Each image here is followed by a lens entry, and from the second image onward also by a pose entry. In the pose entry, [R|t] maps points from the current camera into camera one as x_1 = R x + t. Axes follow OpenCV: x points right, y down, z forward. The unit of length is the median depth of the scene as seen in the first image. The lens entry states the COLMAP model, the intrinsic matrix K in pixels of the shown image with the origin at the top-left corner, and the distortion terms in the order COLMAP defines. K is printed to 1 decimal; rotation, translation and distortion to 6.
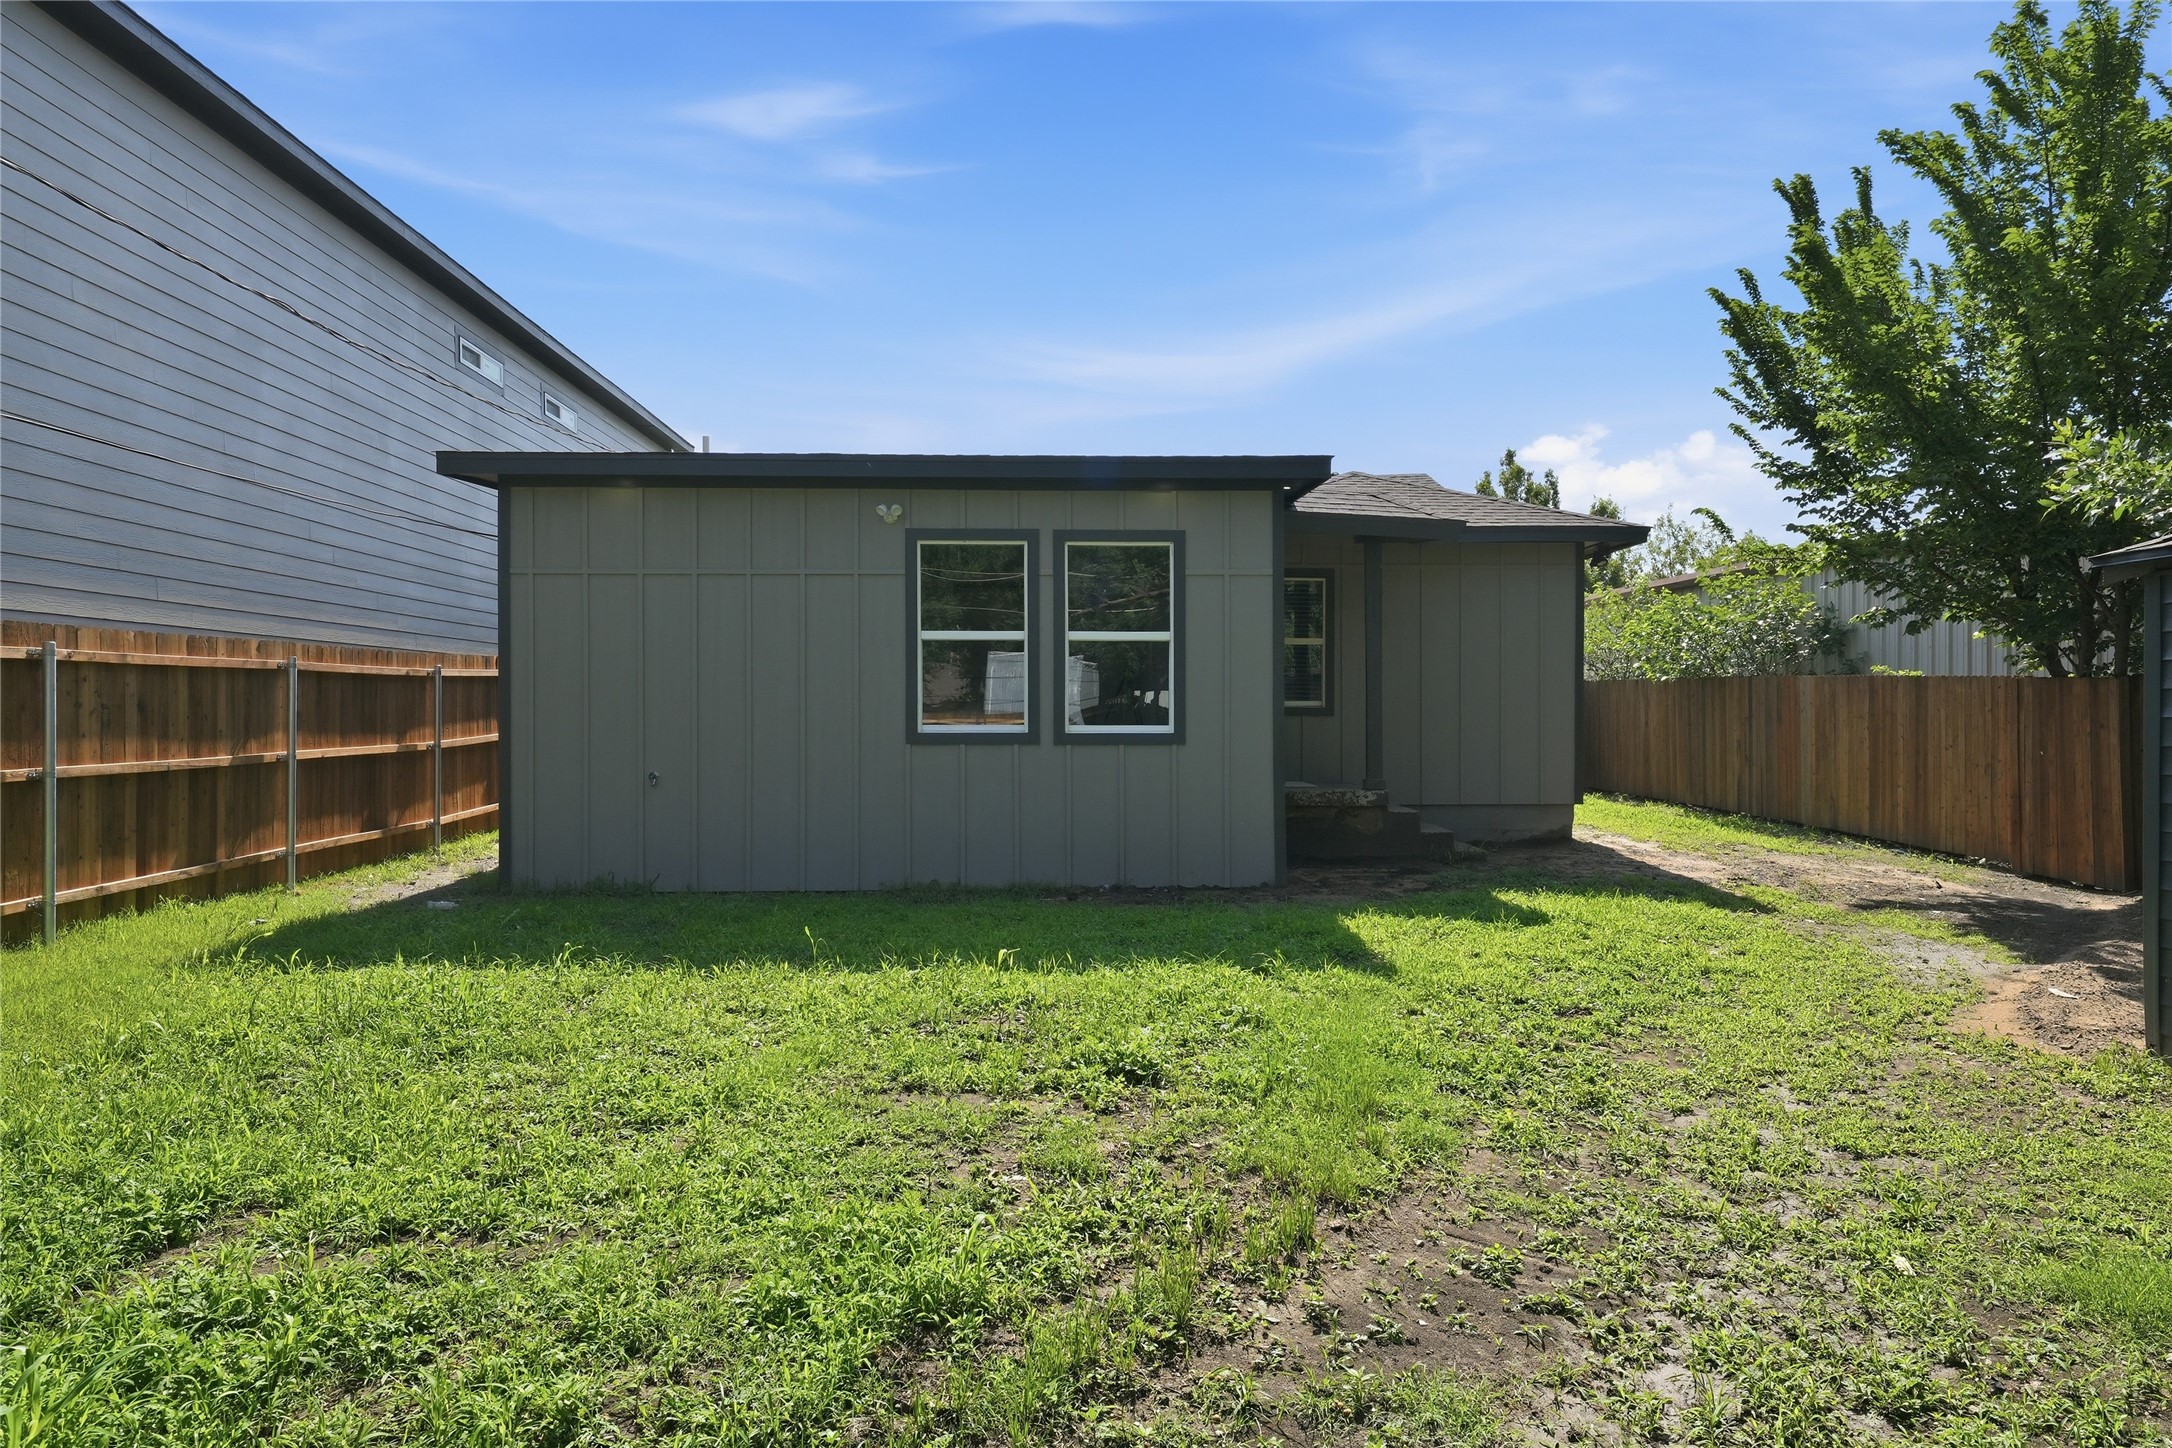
lens RADIAL K [[1350.3, 0, 1083.5], [0, 1350.3, 712.6], [0, 0, 1]] dist [0.041686, 0.000426]
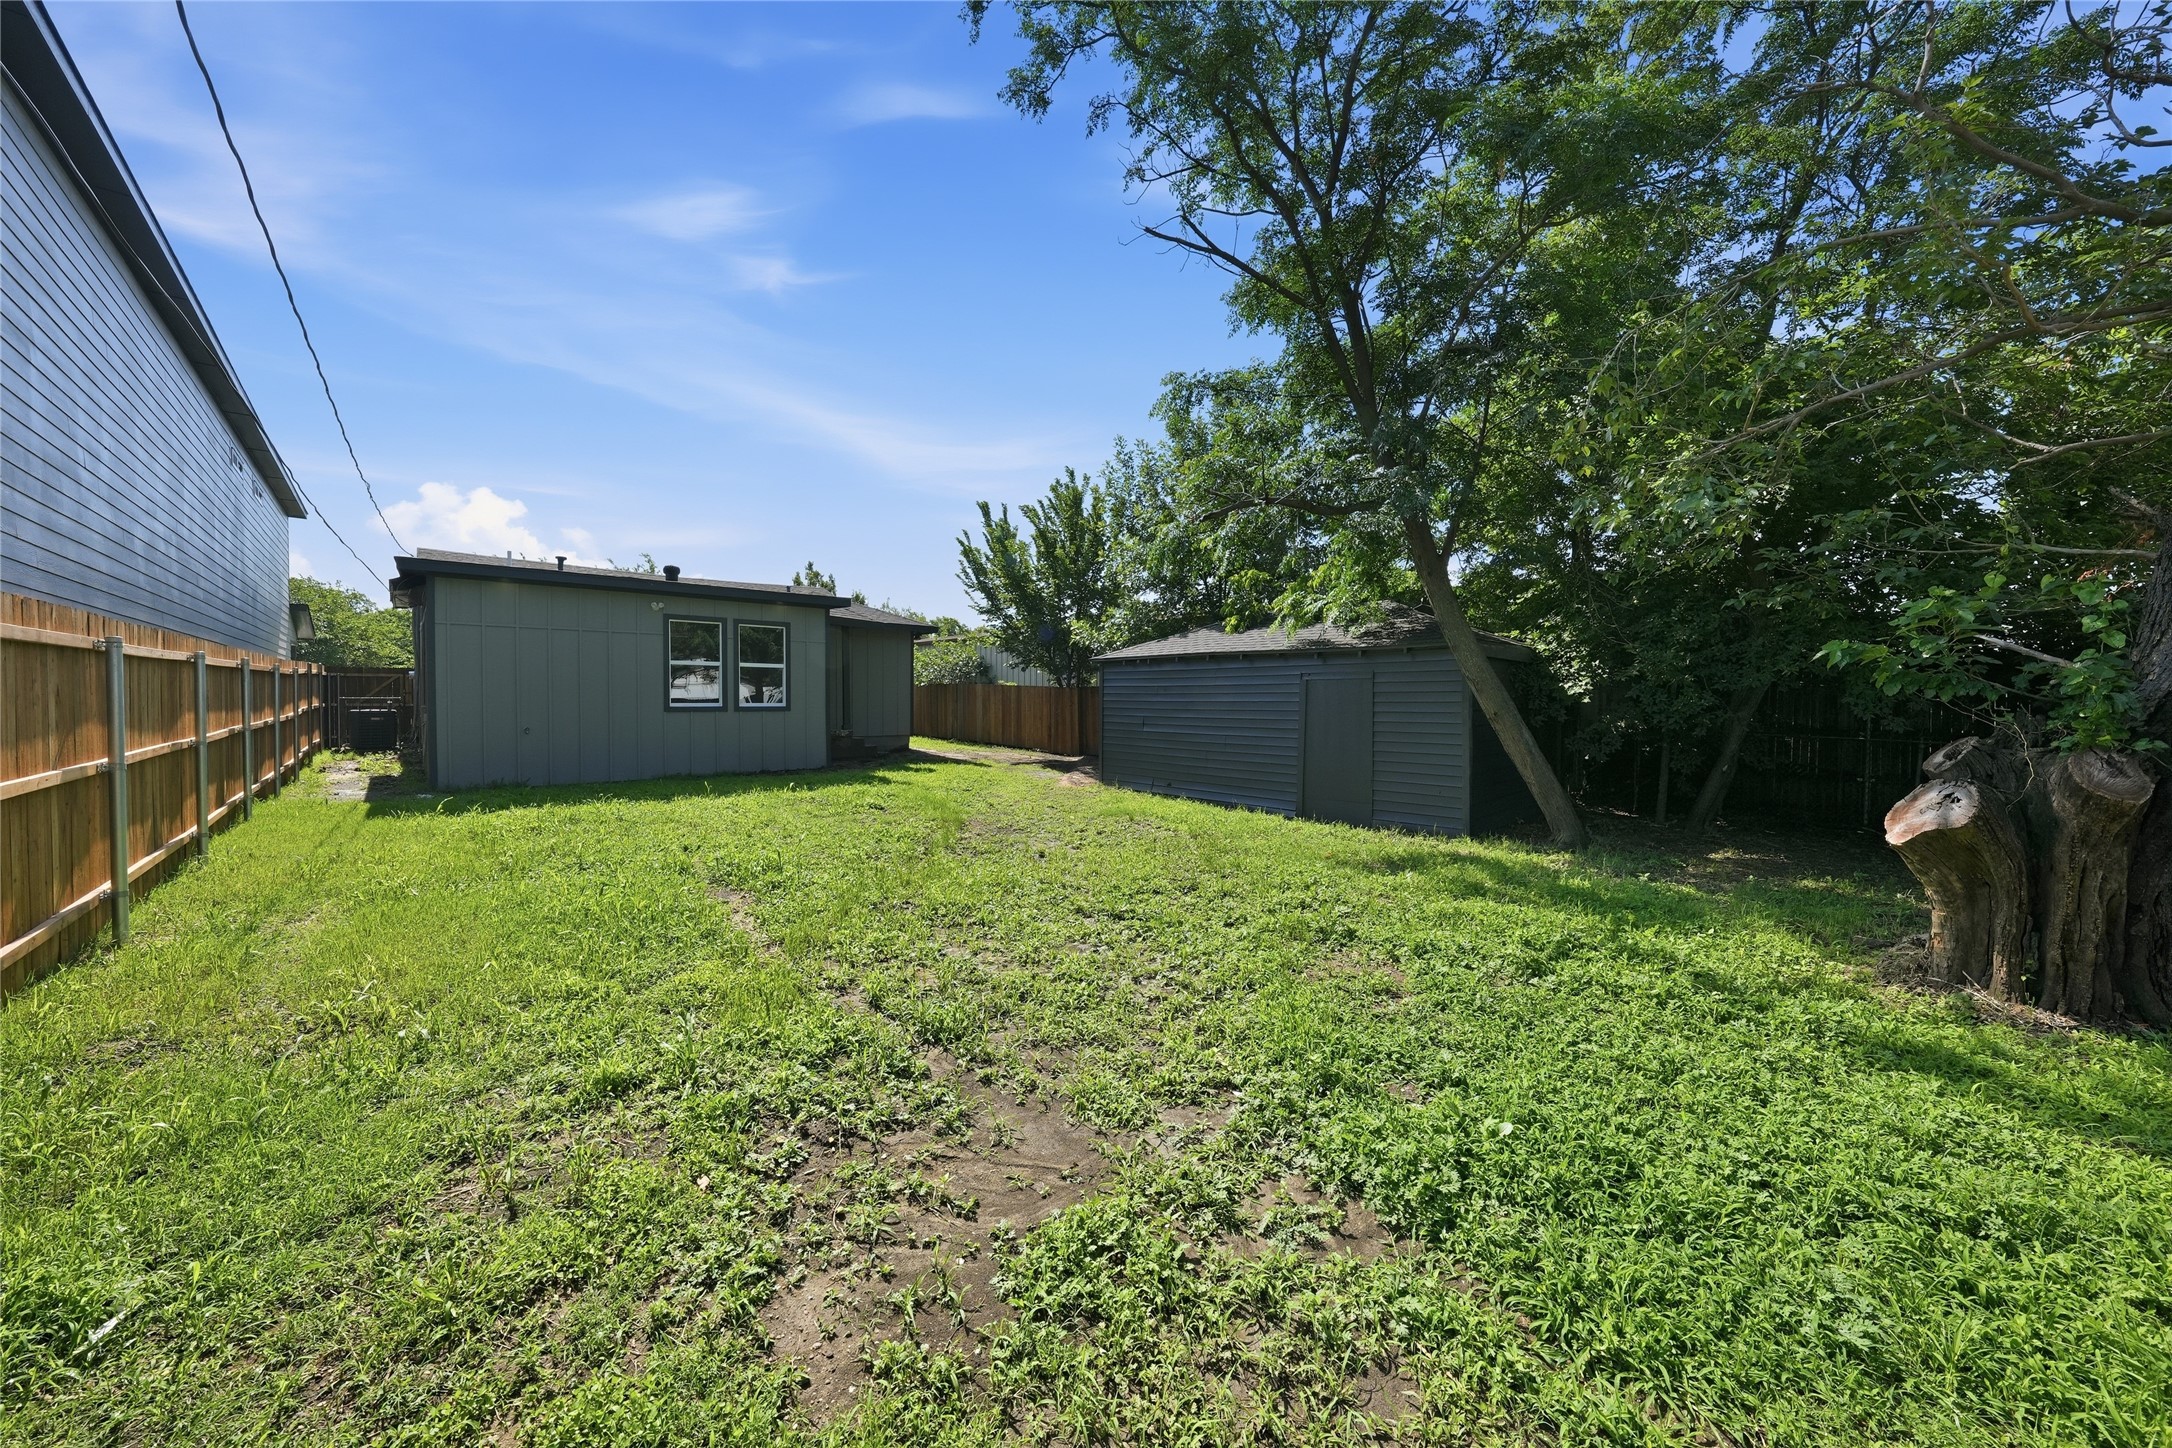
lens RADIAL K [[755.0, 0, 1081.8], [0, 755.0, 714.7], [0, 0, 1]] dist [-0.001391, -0.000007]
pose [[0.770296, -0.011141, 0.637590, -0.350153], [-0.002494, 0.999787, 0.020483, 0.001126], [-0.637682, -0.017369, 0.770104, -0.341362]]
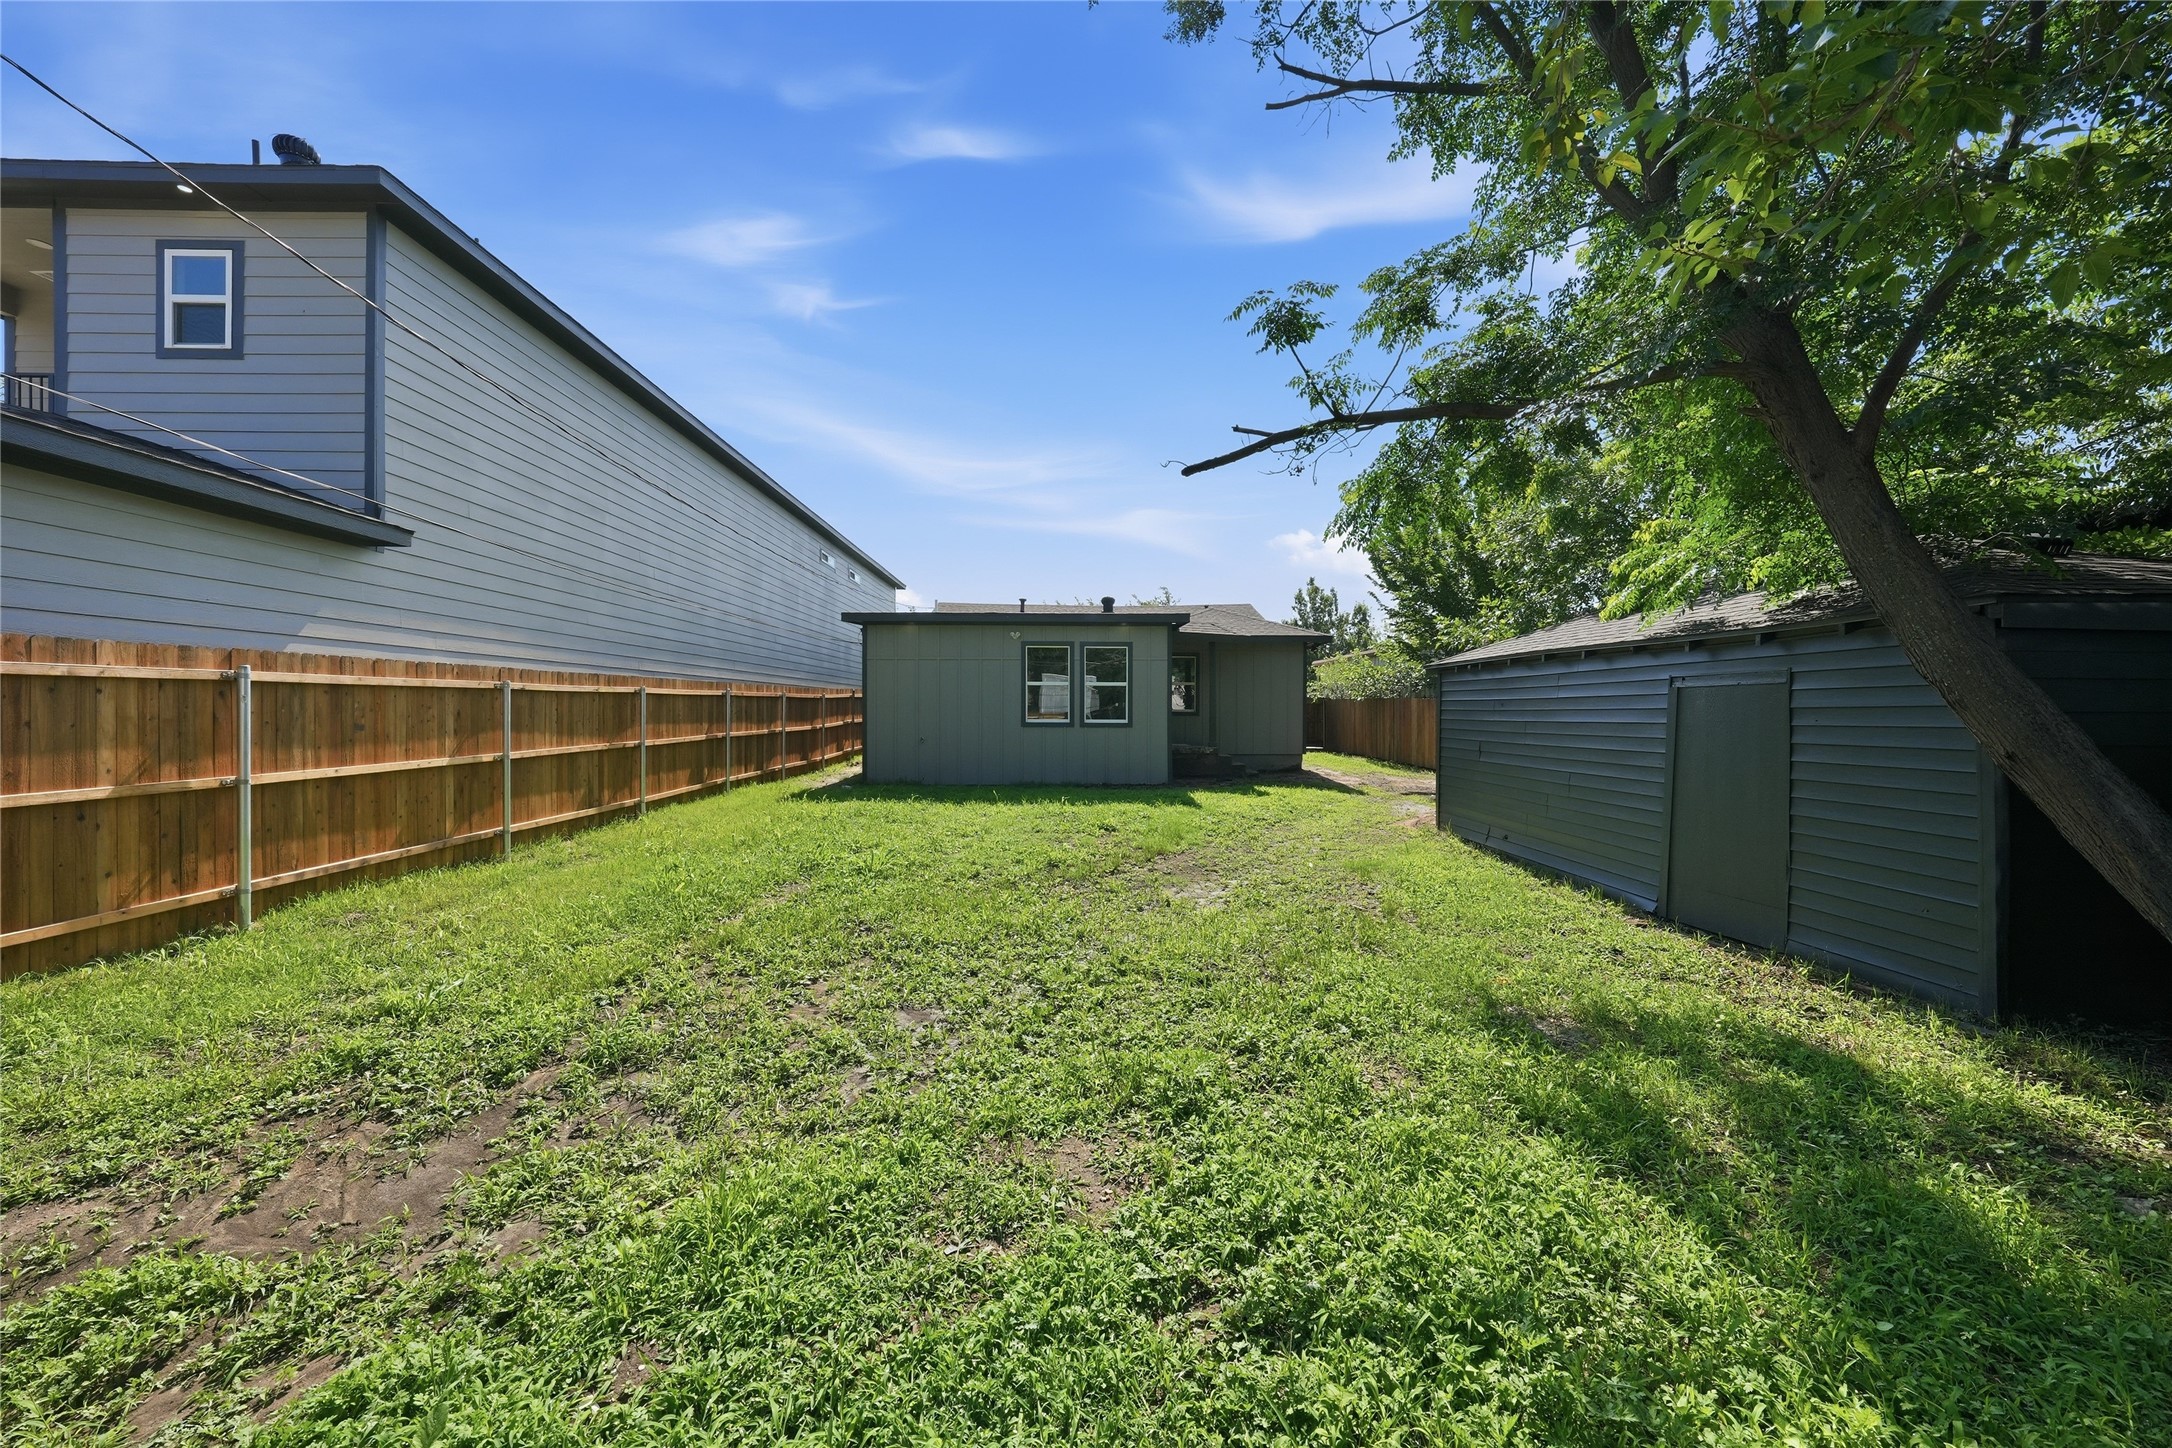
lens RADIAL K [[755.0, 0, 1081.5], [0, 755.0, 712.6], [0, 0, 1]] dist [-0.001391, -0.000007]
pose [[0.999915, 0.004026, -0.012436, -0.001161], [-0.004016, 0.999992, 0.000806, -0.003818], [0.012439, -0.000756, 0.999922, -0.368416]]
